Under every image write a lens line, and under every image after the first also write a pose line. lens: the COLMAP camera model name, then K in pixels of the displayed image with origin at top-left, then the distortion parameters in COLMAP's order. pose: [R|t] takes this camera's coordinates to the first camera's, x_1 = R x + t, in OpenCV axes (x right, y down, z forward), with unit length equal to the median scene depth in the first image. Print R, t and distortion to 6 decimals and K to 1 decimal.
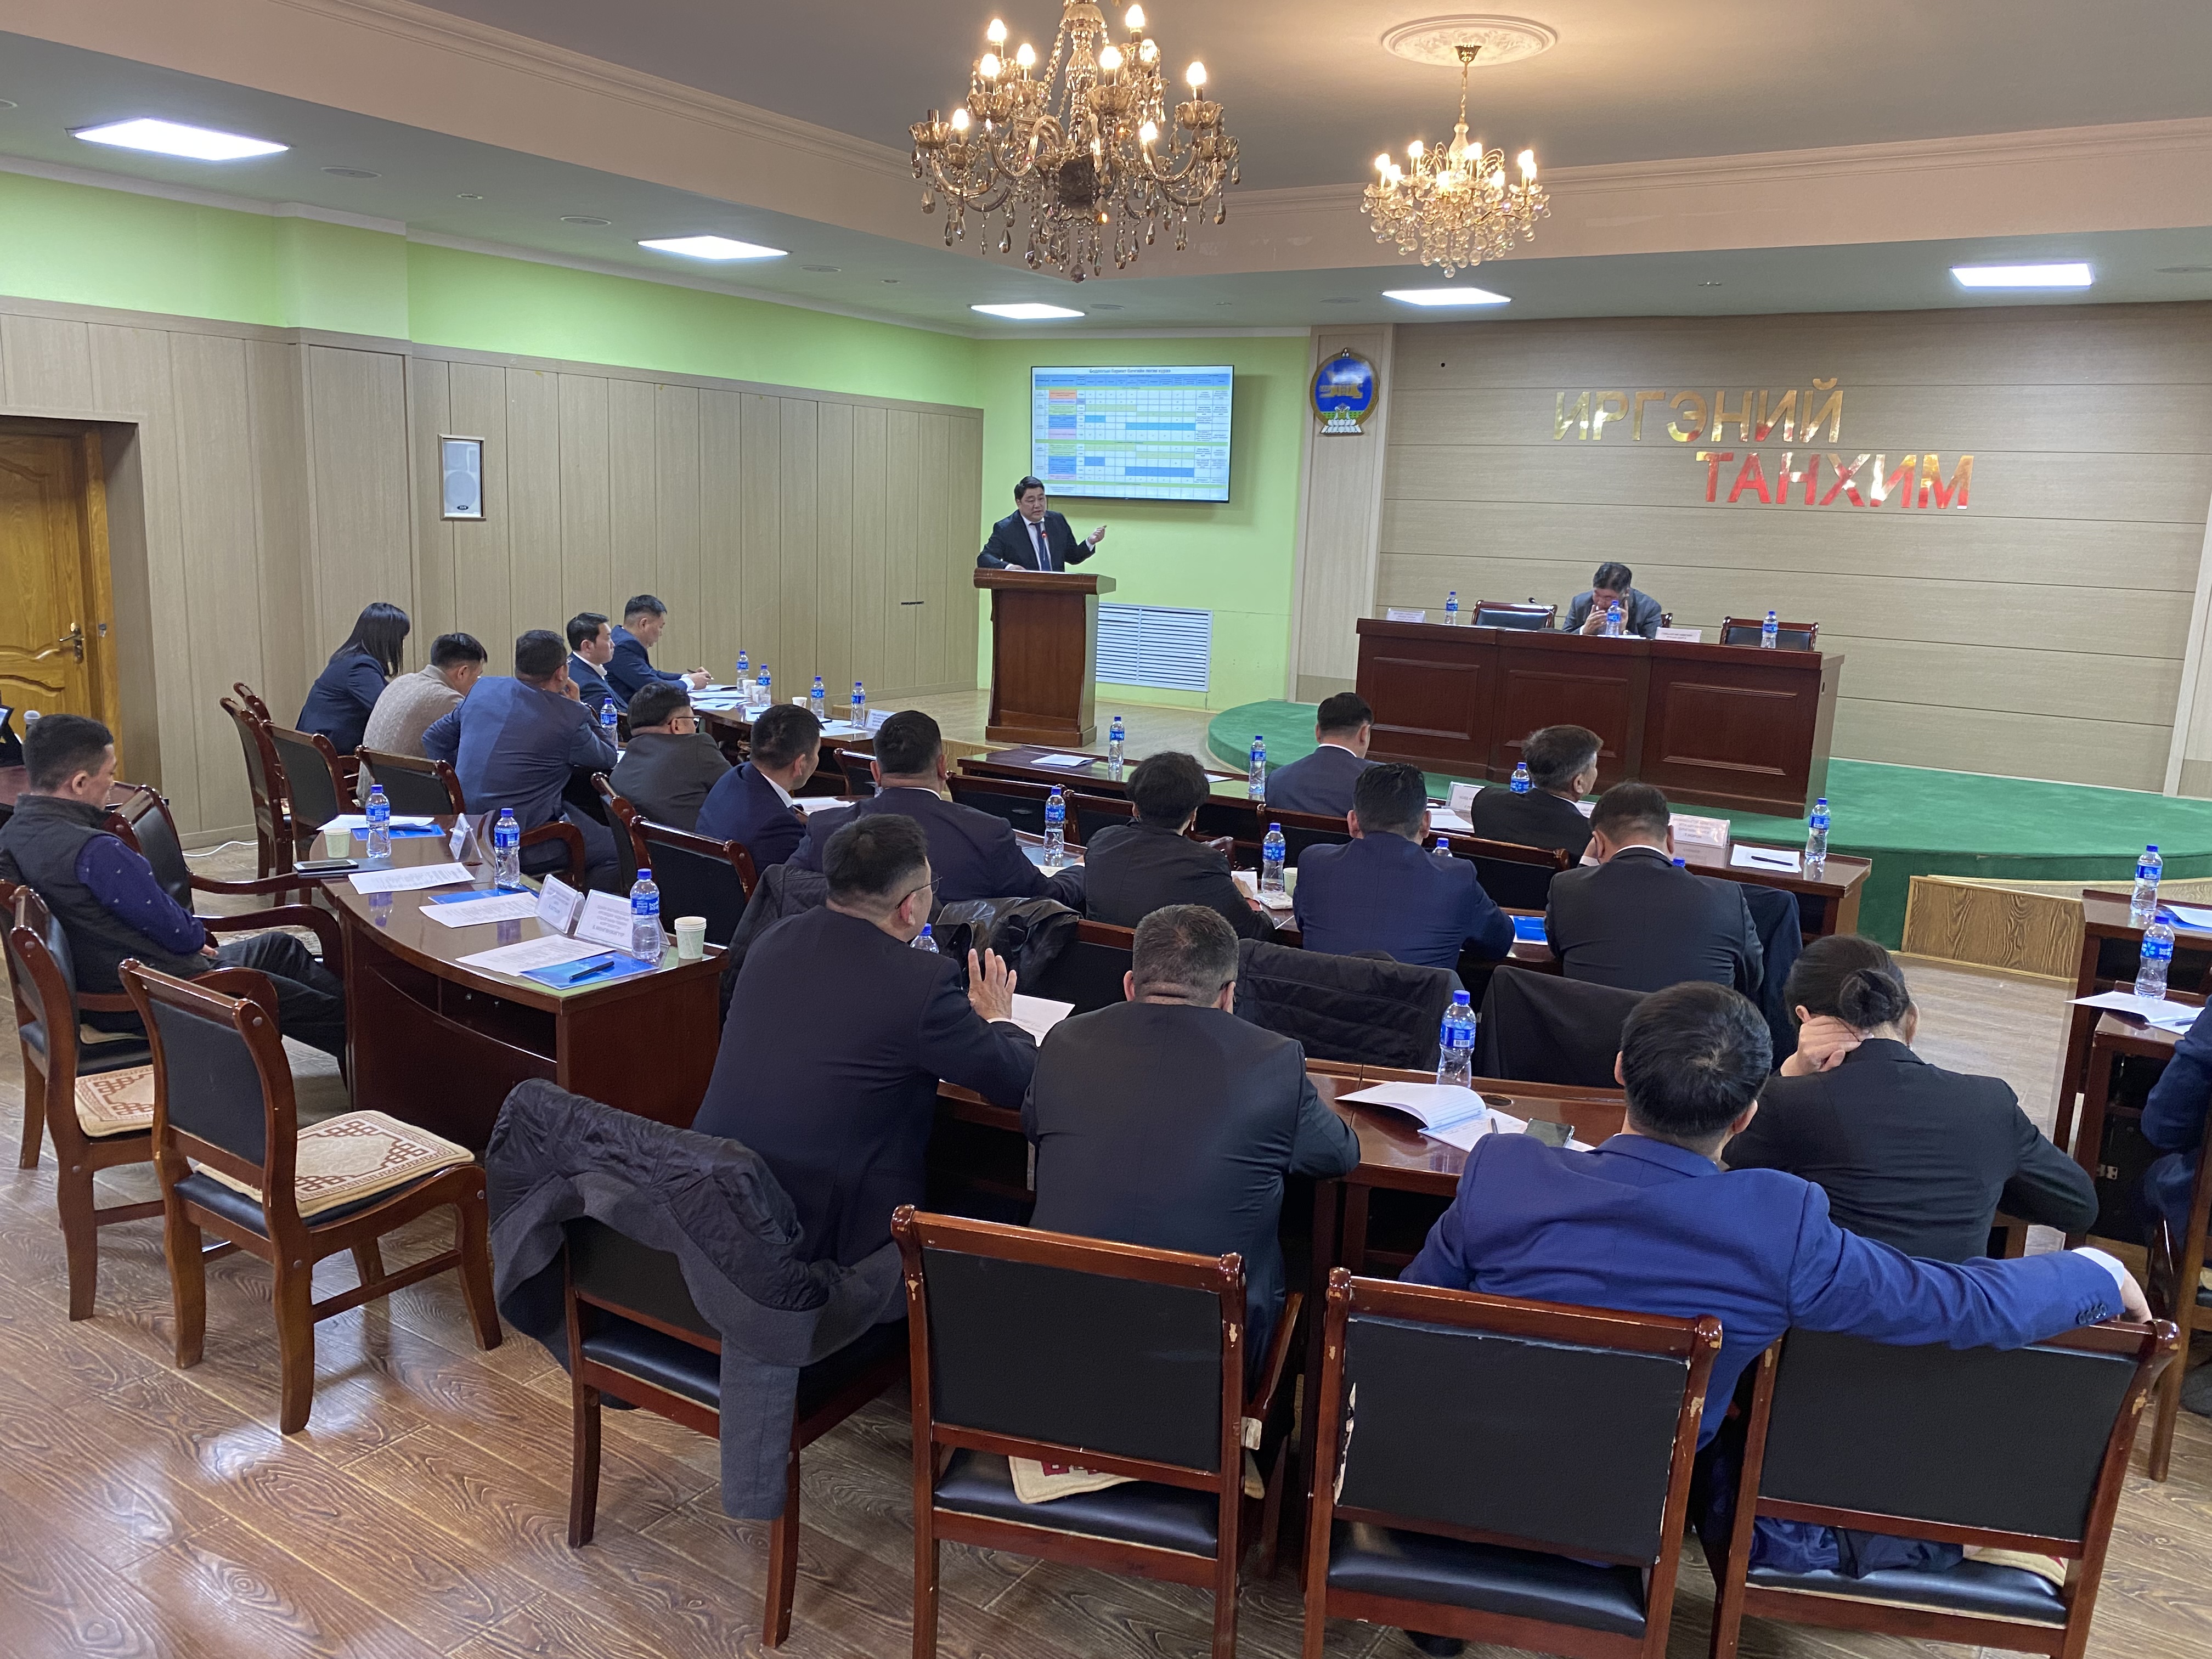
lens RADIAL K [[1669.5, 0, 1098.3], [0, 1669.5, 836.1], [0, 0, 1]] dist [0.024863, -0.022330]
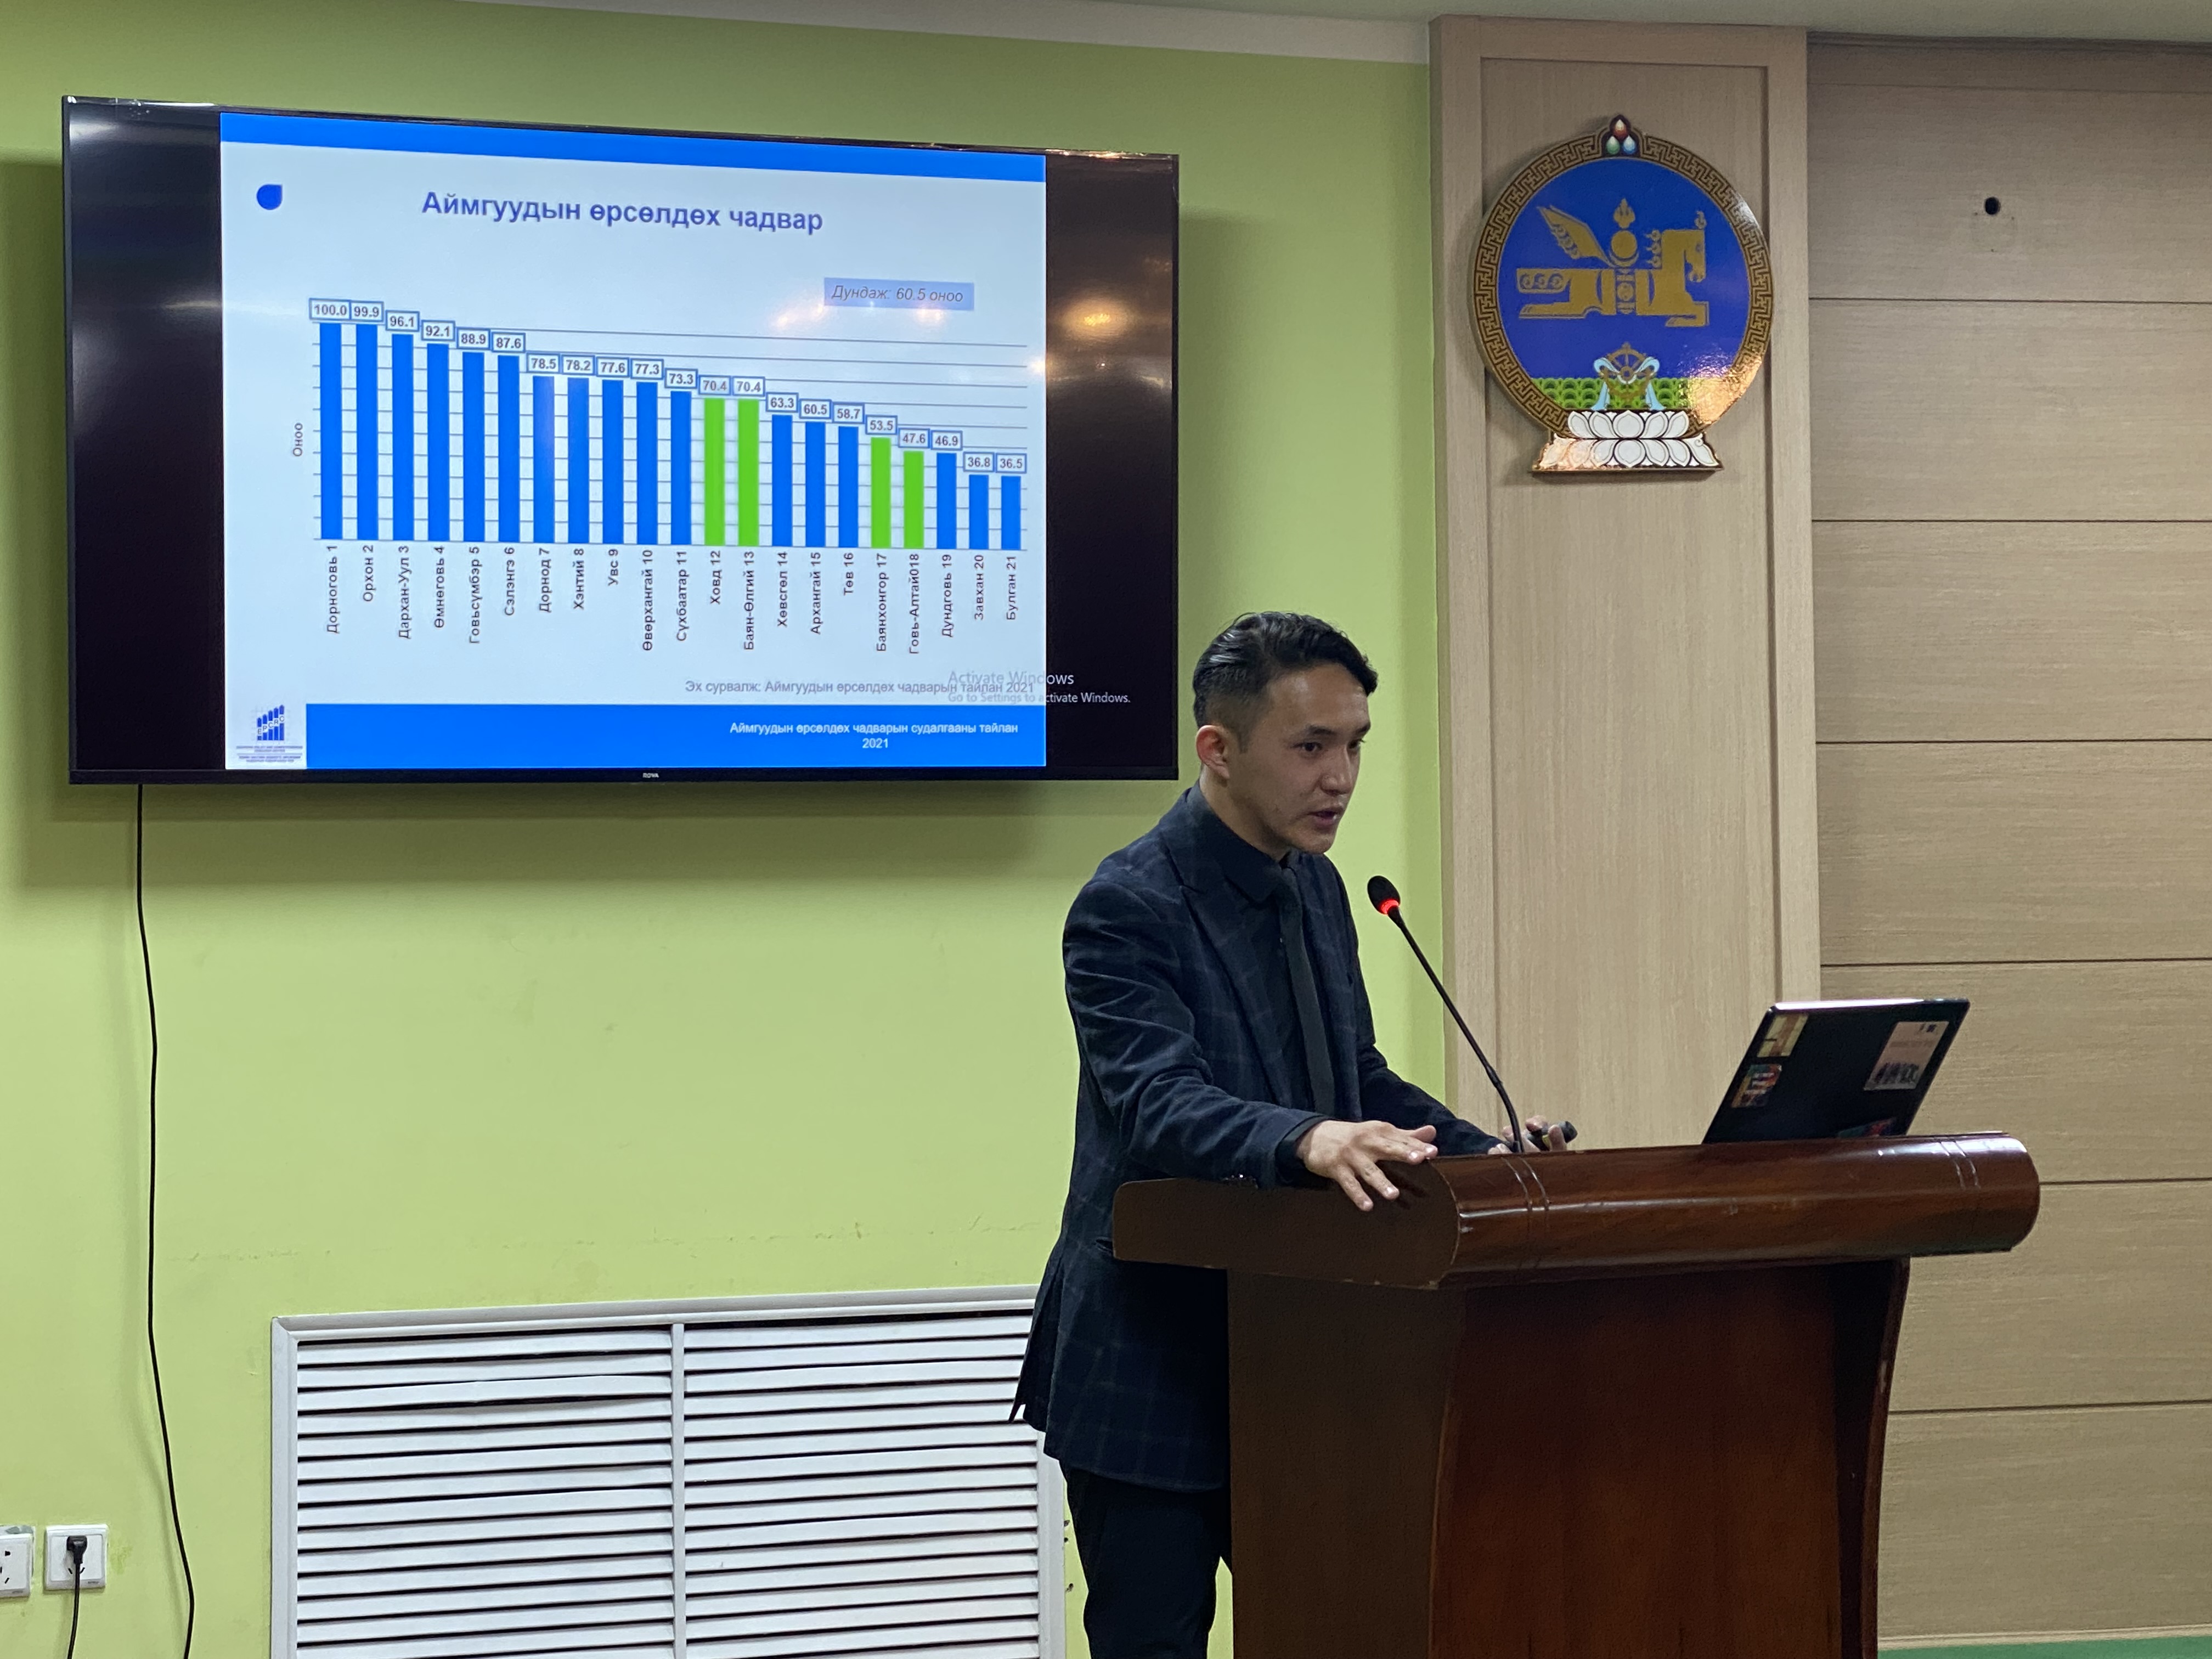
lens RADIAL K [[4488.4, 0, 1123.7], [0, 4488.4, 814.2], [0, 0, 1]] dist [0.143904, 0.000000]
pose [[0.657254, -0.026180, 0.753214, -0.388744], [0.185023, 0.974417, -0.127583, -0.133868], [-0.730605, 0.223217, 0.645284, 0.691052]]
